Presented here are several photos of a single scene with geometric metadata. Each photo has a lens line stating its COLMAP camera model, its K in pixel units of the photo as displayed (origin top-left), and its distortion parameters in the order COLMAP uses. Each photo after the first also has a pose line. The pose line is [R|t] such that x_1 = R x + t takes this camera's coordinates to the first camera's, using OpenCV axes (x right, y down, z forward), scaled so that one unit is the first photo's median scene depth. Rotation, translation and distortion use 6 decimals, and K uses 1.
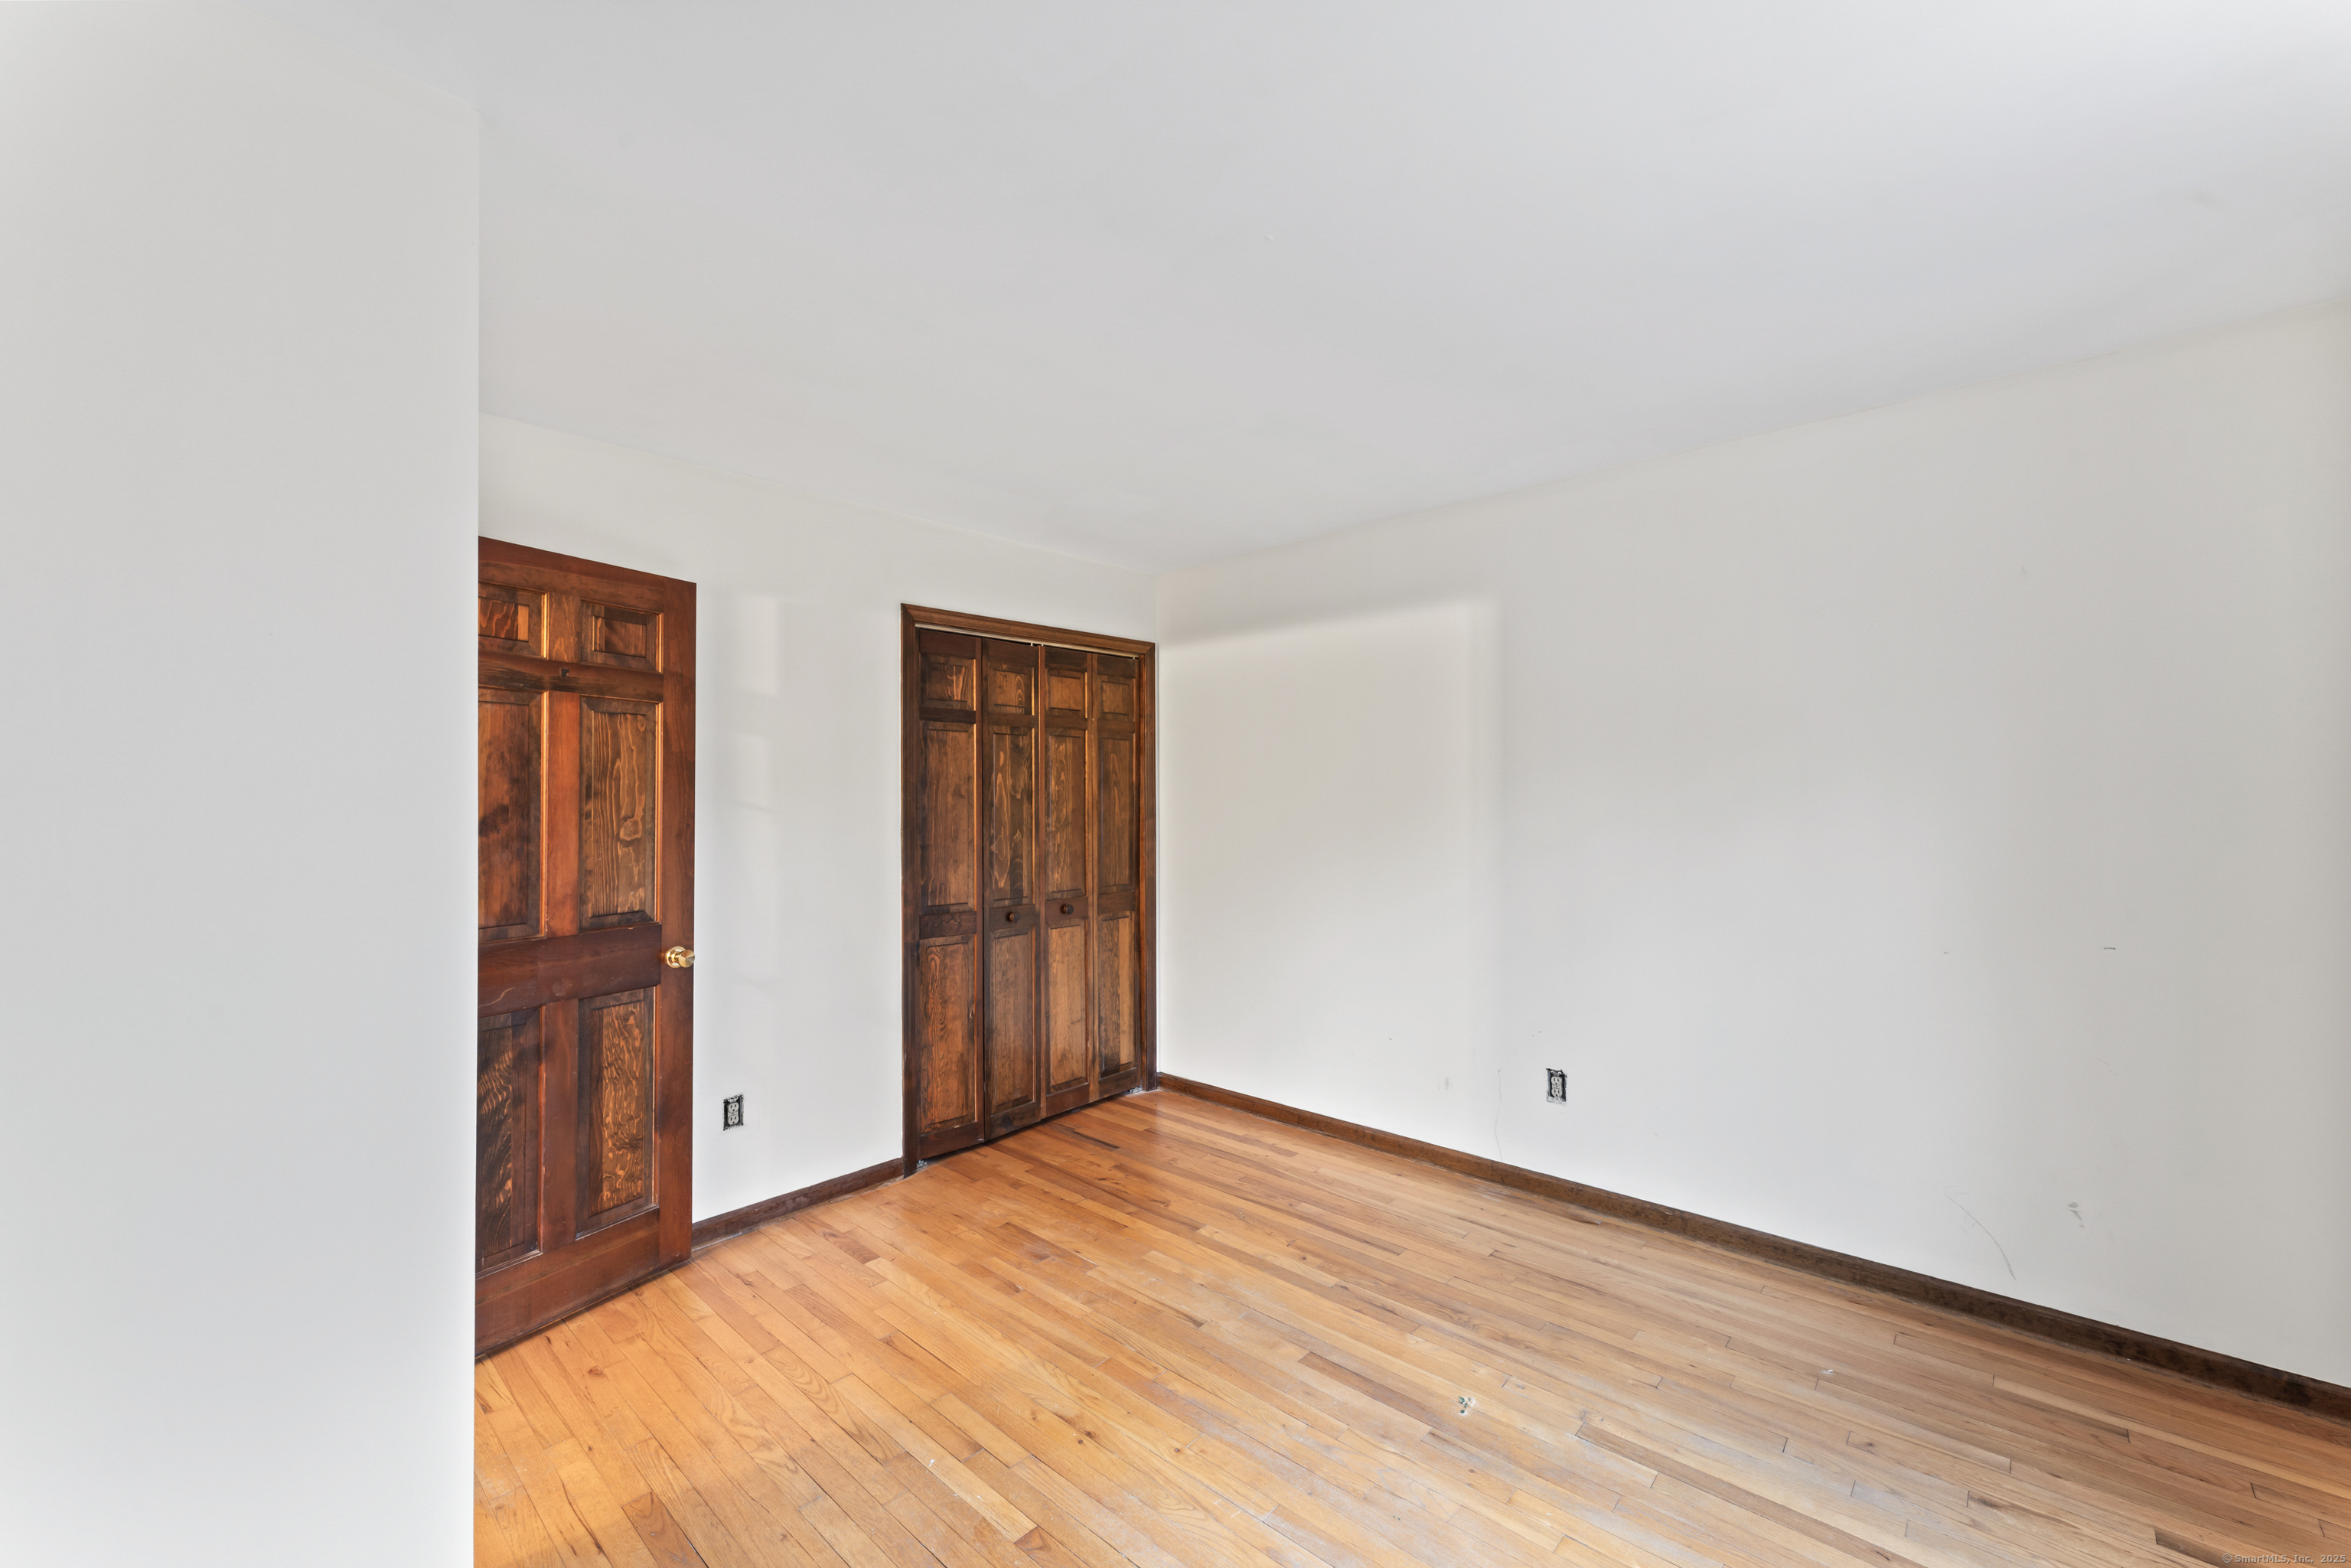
lens RADIAL K [[939.3, 0, 1159.3], [0, 939.3, 781.1], [0, 0, 1]] dist [0.001972, -0.000710]
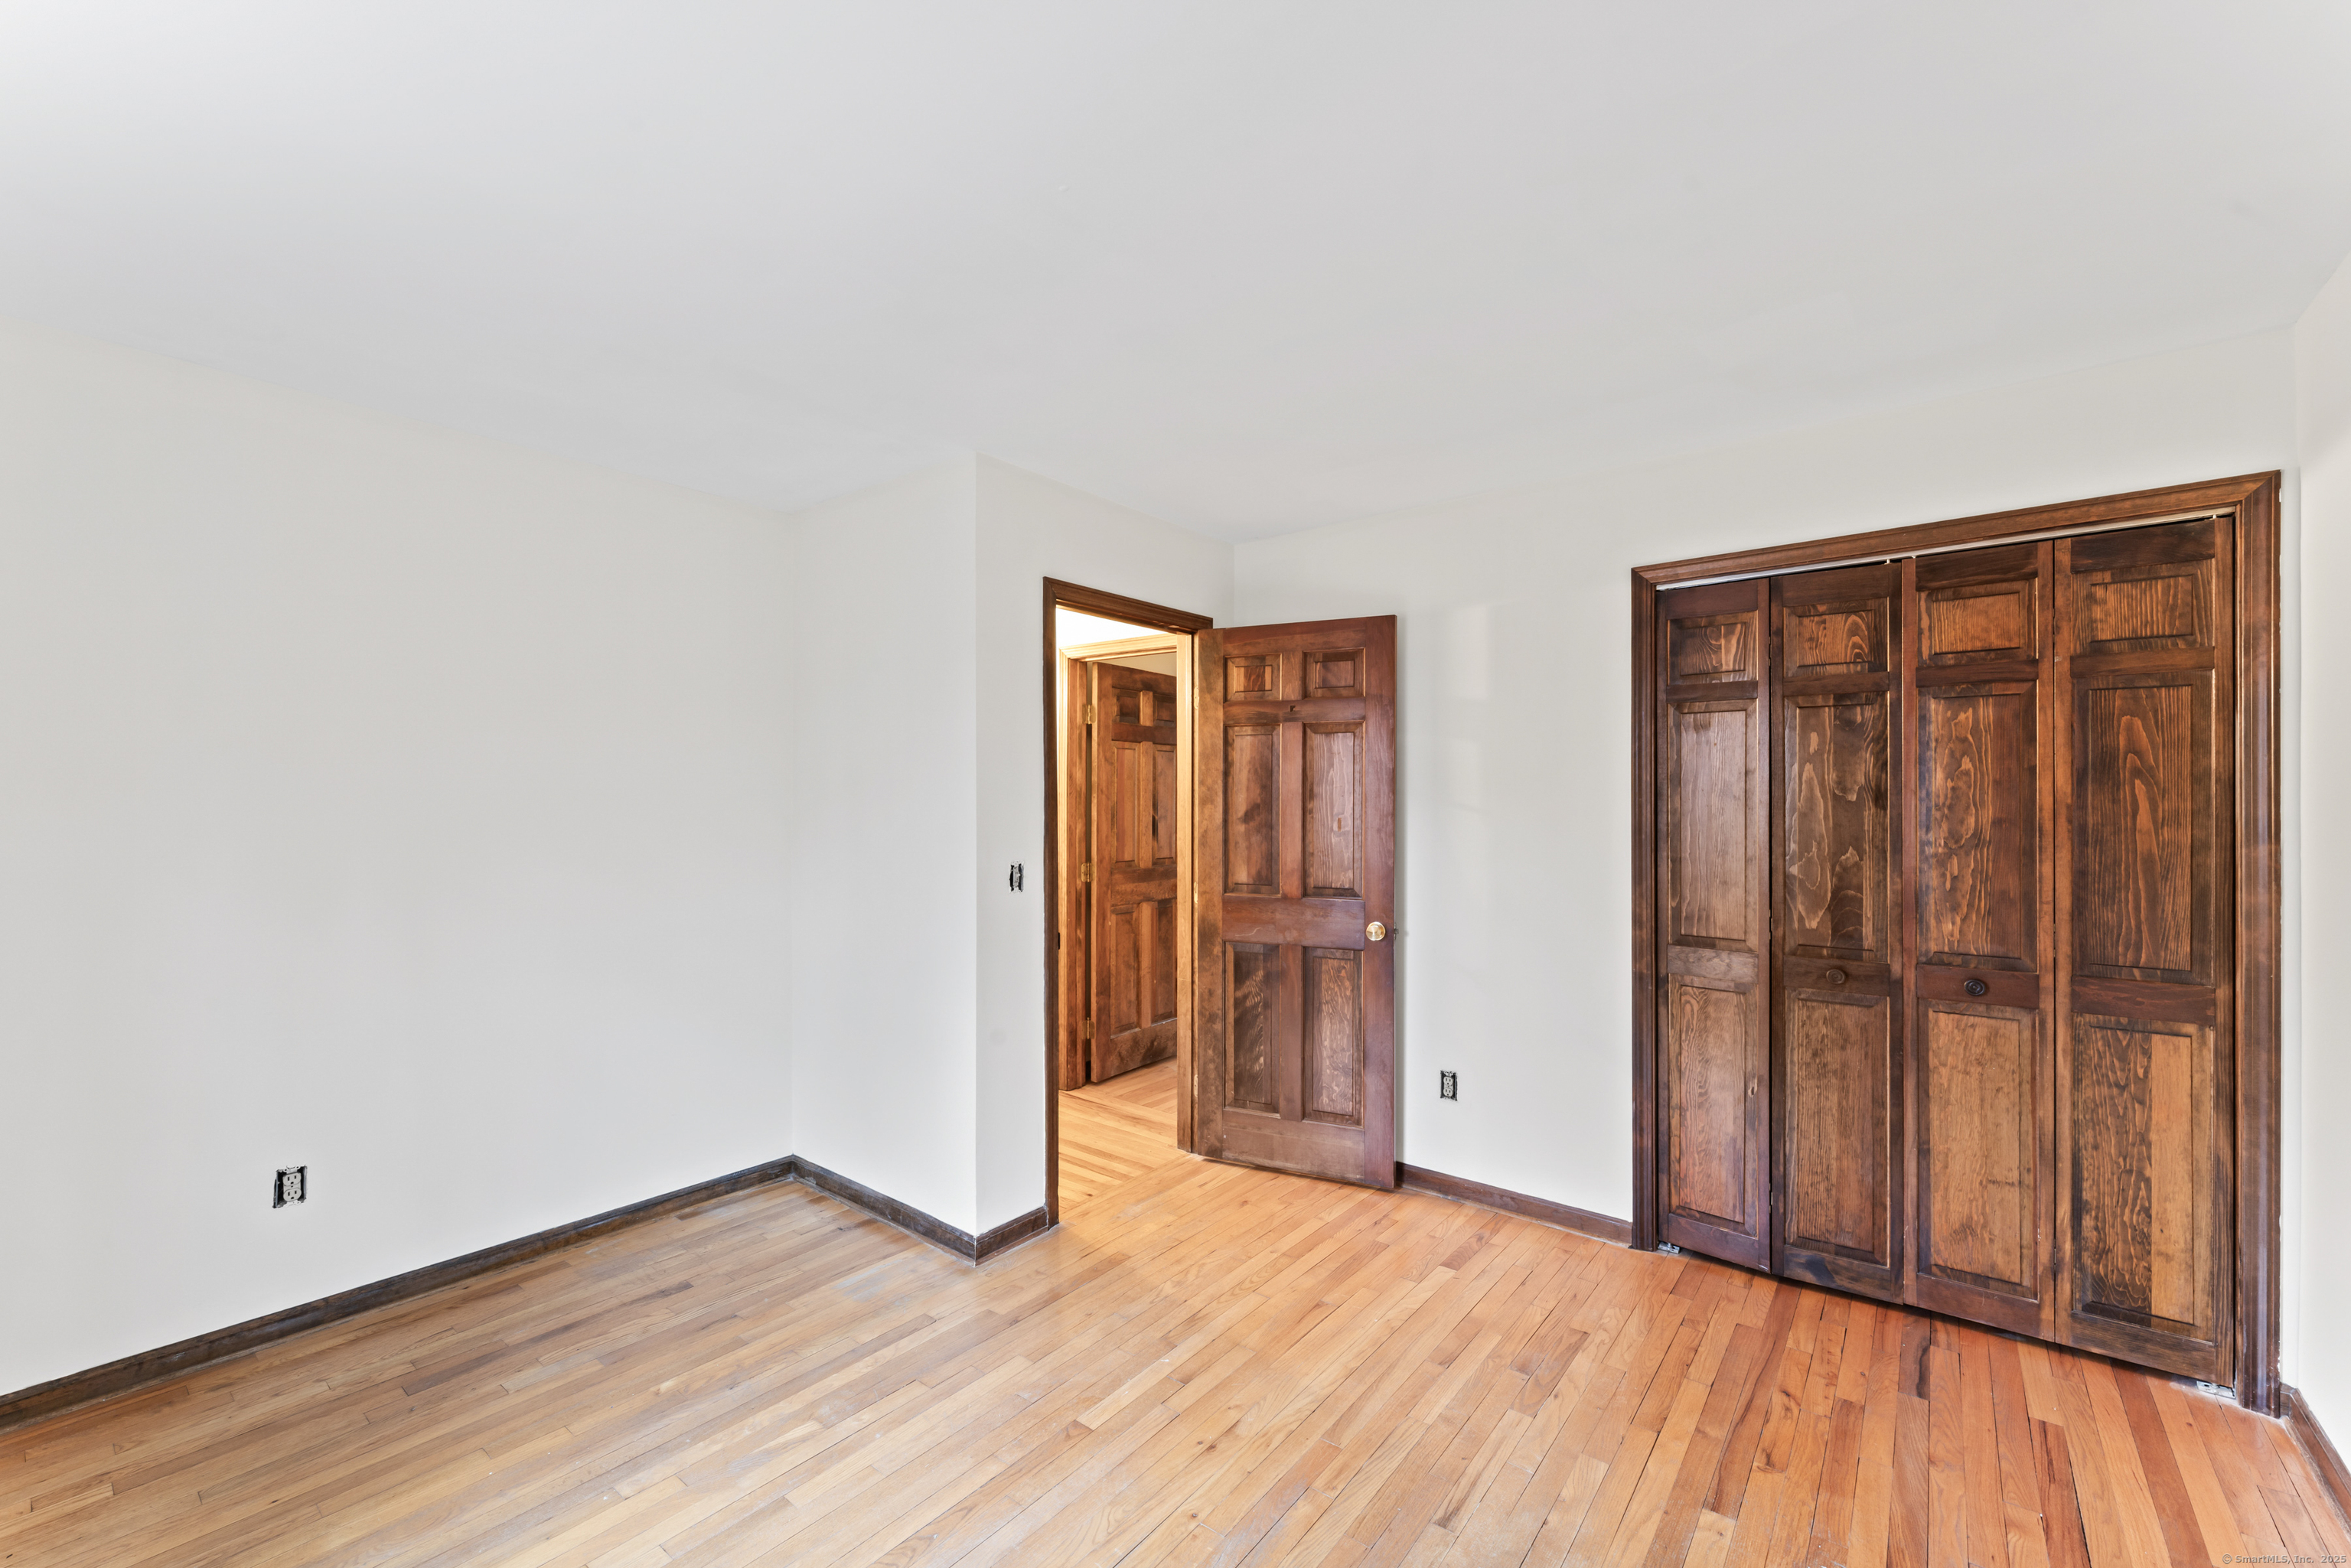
lens RADIAL K [[939.3, 0, 1186.5], [0, 939.3, 787.7], [0, 0, 1]] dist [0.001972, -0.000710]
pose [[0.083904, -0.007356, -0.996447, 0.501285], [0.019354, 0.999796, -0.005751, 0.004447], [0.996286, -0.018803, 0.084029, 0.497050]]
